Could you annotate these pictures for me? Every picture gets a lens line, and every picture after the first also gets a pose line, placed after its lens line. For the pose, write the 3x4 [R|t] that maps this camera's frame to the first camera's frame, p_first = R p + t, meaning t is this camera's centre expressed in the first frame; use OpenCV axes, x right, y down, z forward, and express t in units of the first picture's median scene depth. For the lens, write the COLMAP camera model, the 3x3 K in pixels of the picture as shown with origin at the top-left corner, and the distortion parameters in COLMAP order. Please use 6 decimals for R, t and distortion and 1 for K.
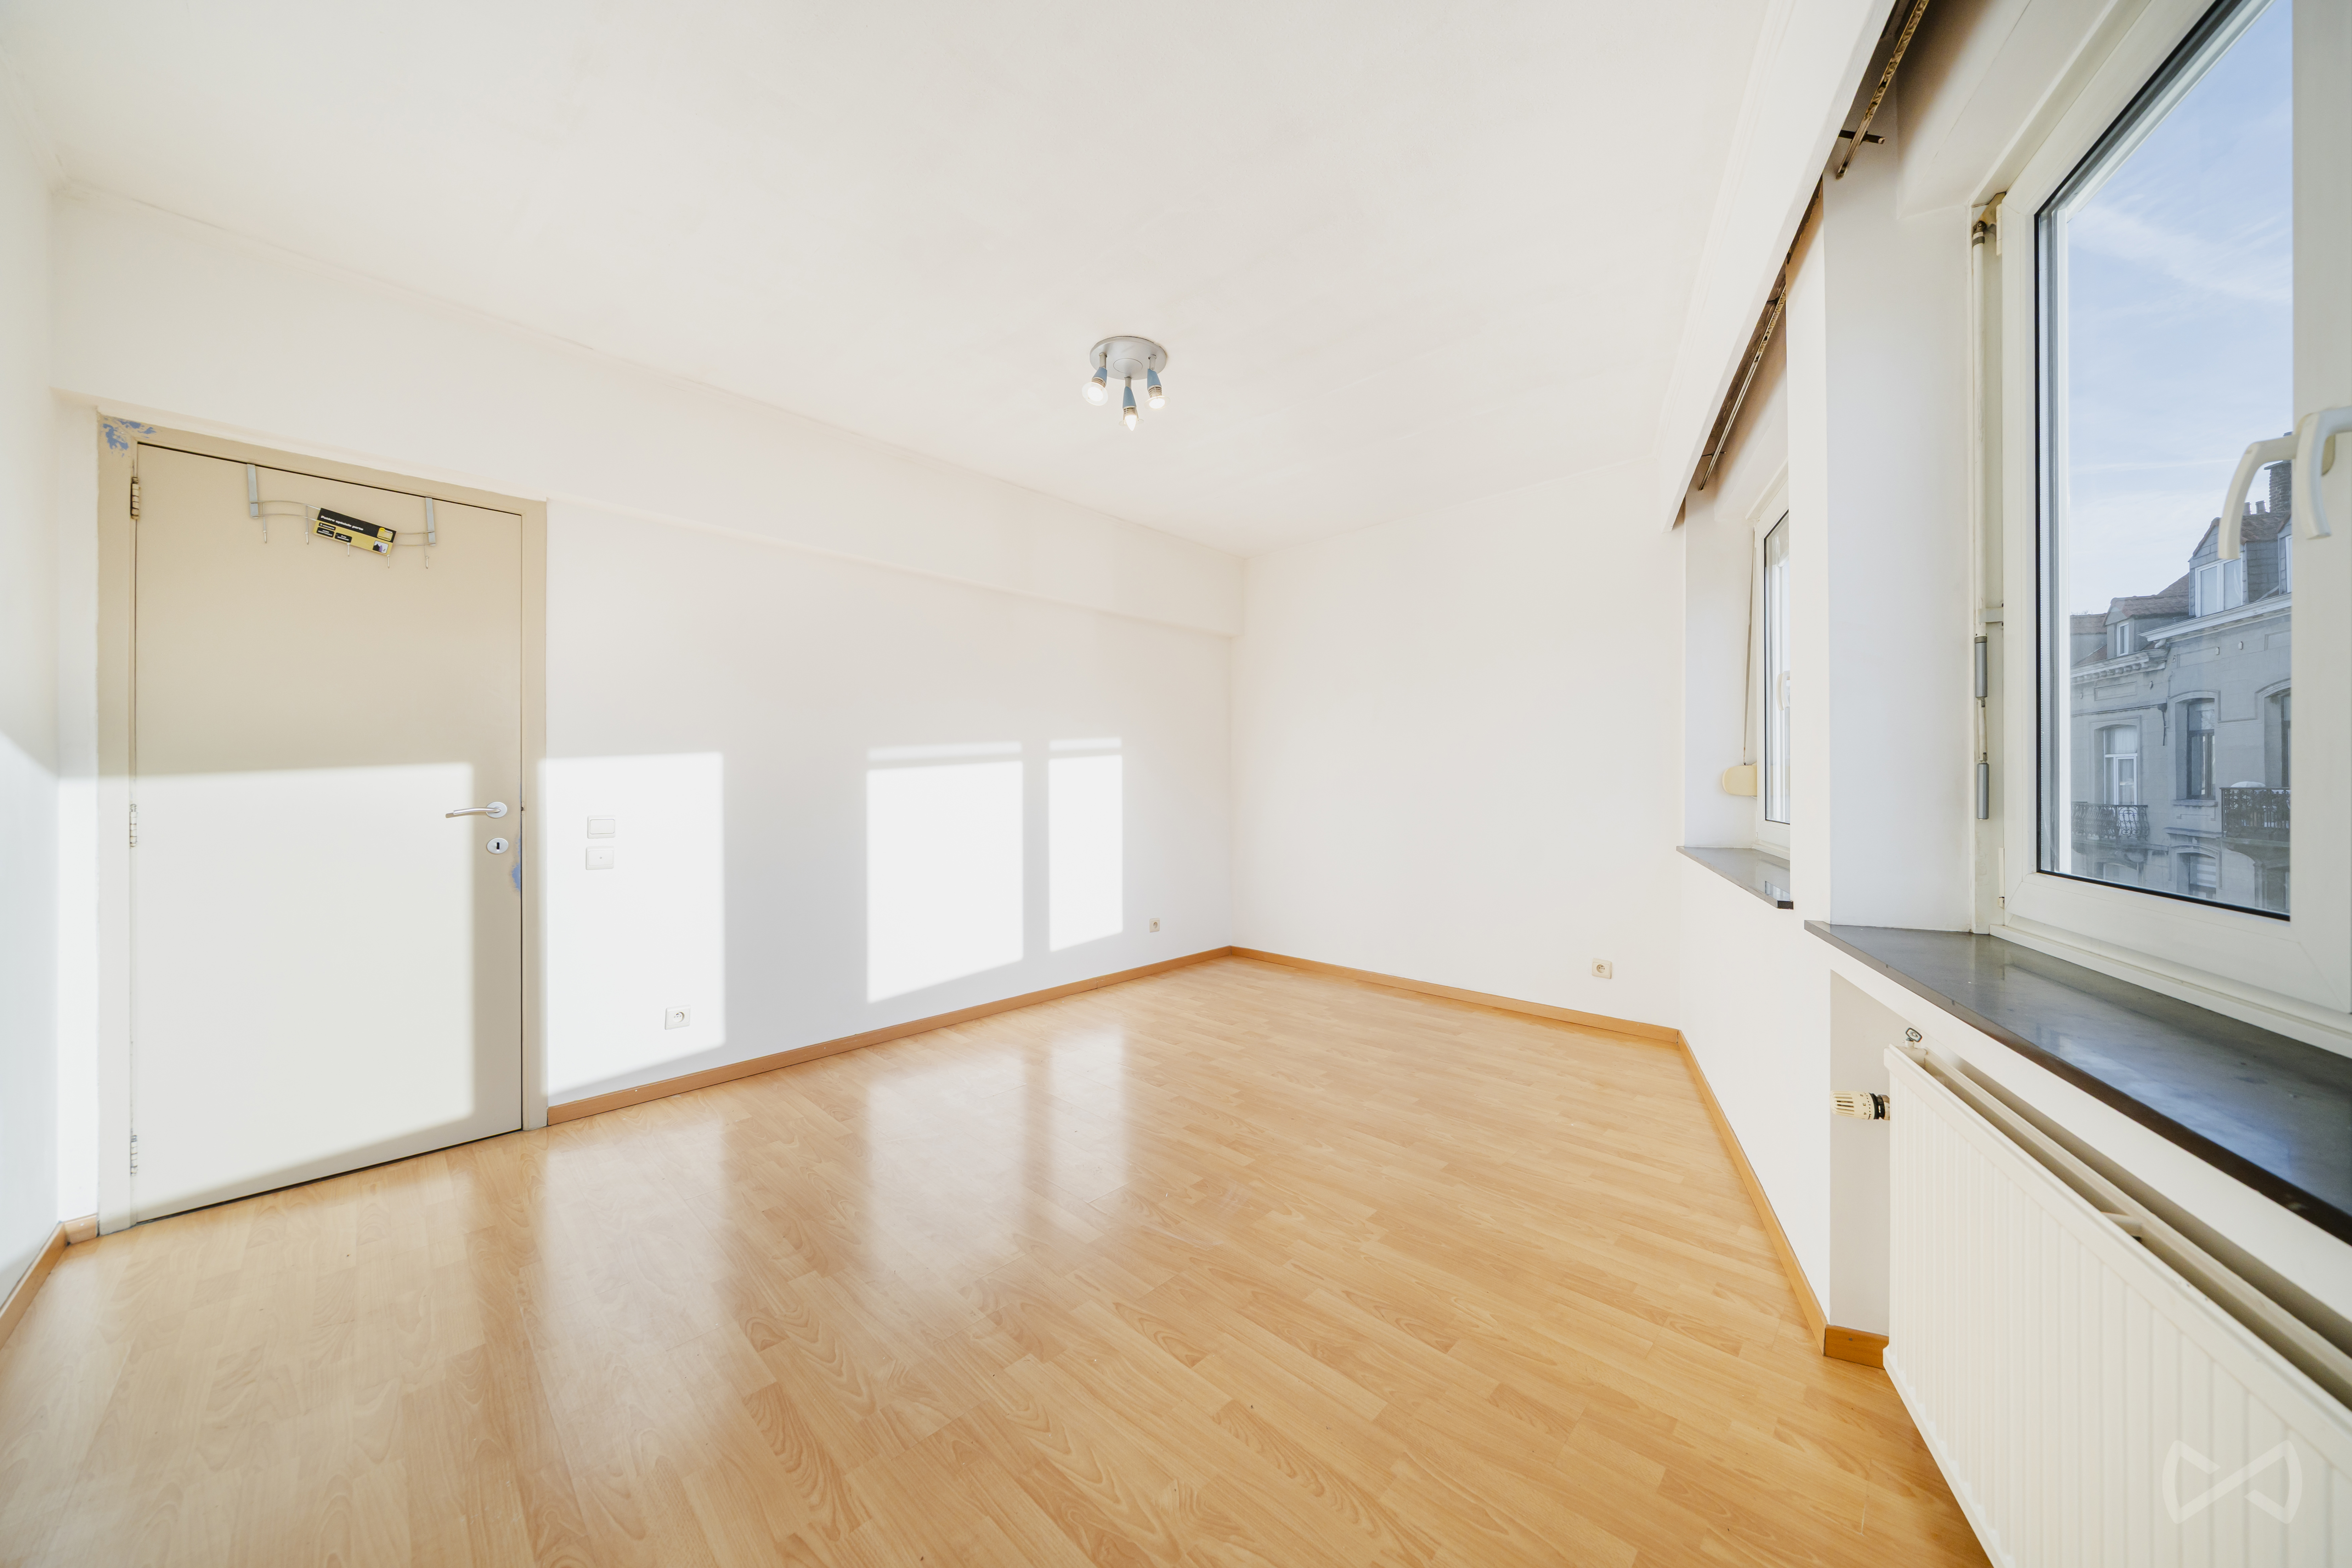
lens RADIAL K [[801.8, 0, 1176.0], [0, 801.8, 784.0], [0, 0, 1]] dist [-0.000010, 0.000002]
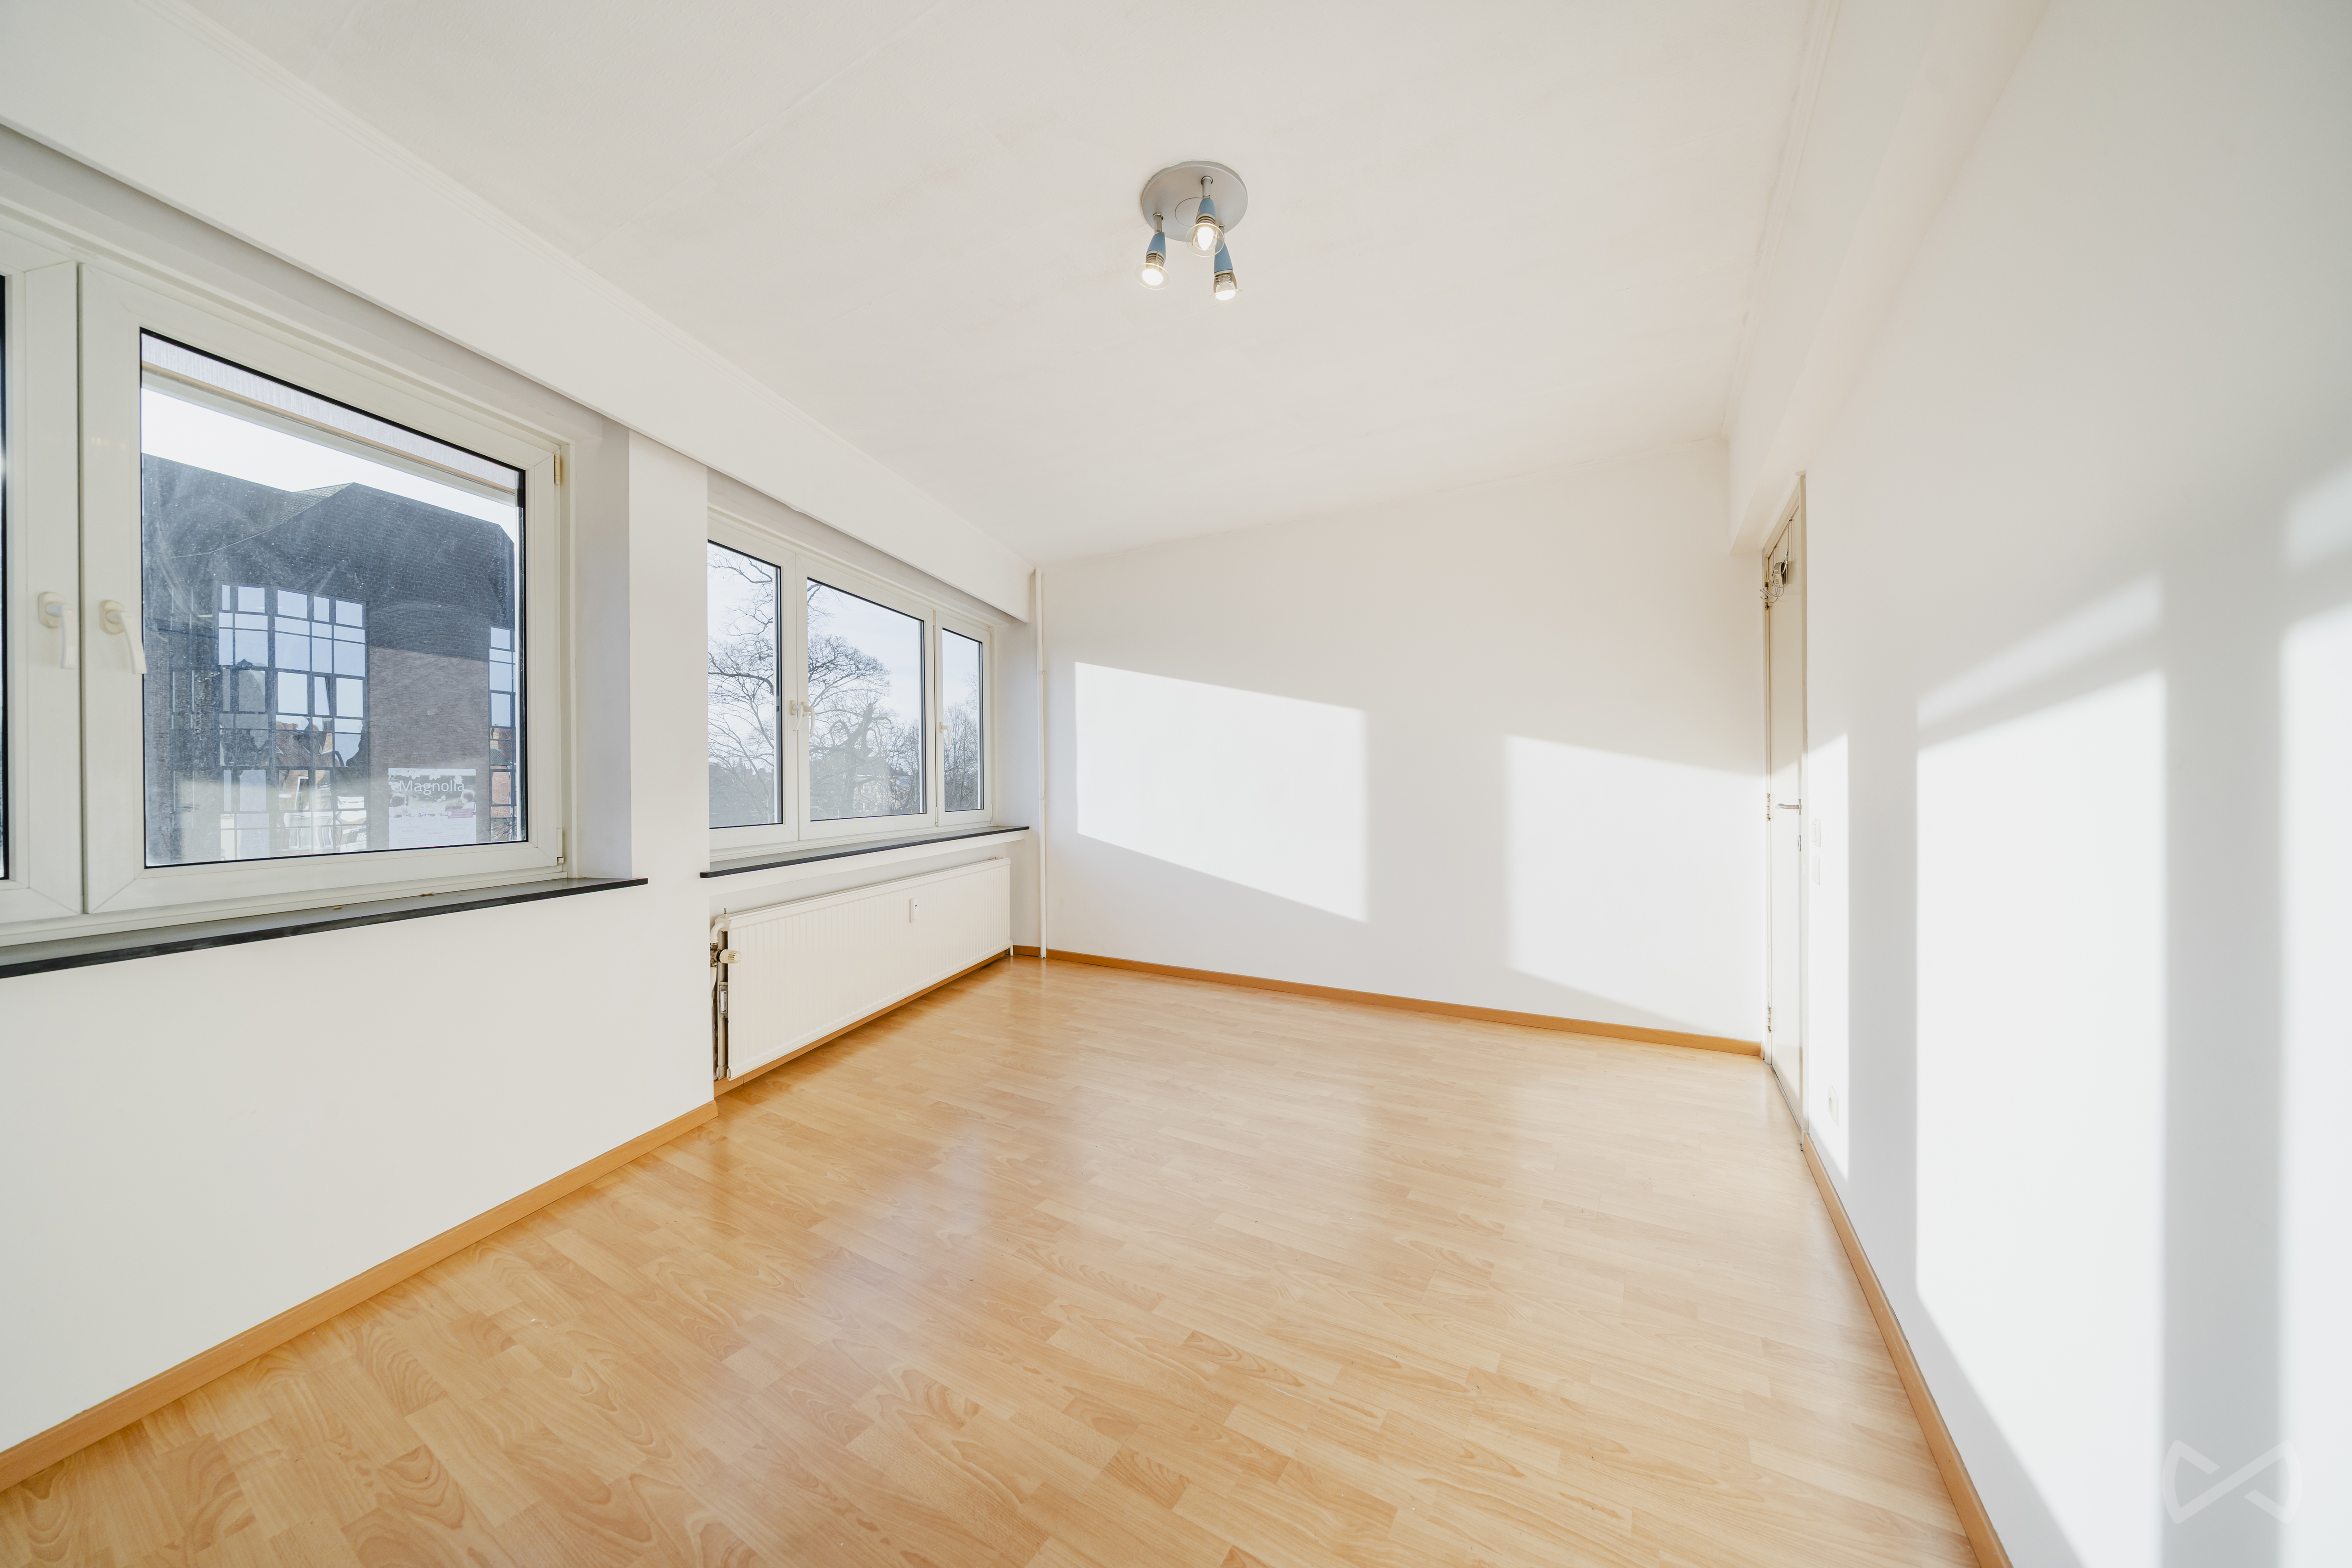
lens RADIAL K [[801.8, 0, 1176.0], [0, 801.8, 784.0], [0, 0, 1]] dist [-0.000010, 0.000002]
pose [[-0.975210, 0.010757, -0.221022, 0.150773], [0.010039, 0.999940, 0.004370, -0.008438], [0.221056, 0.002043, -0.975259, 2.118537]]
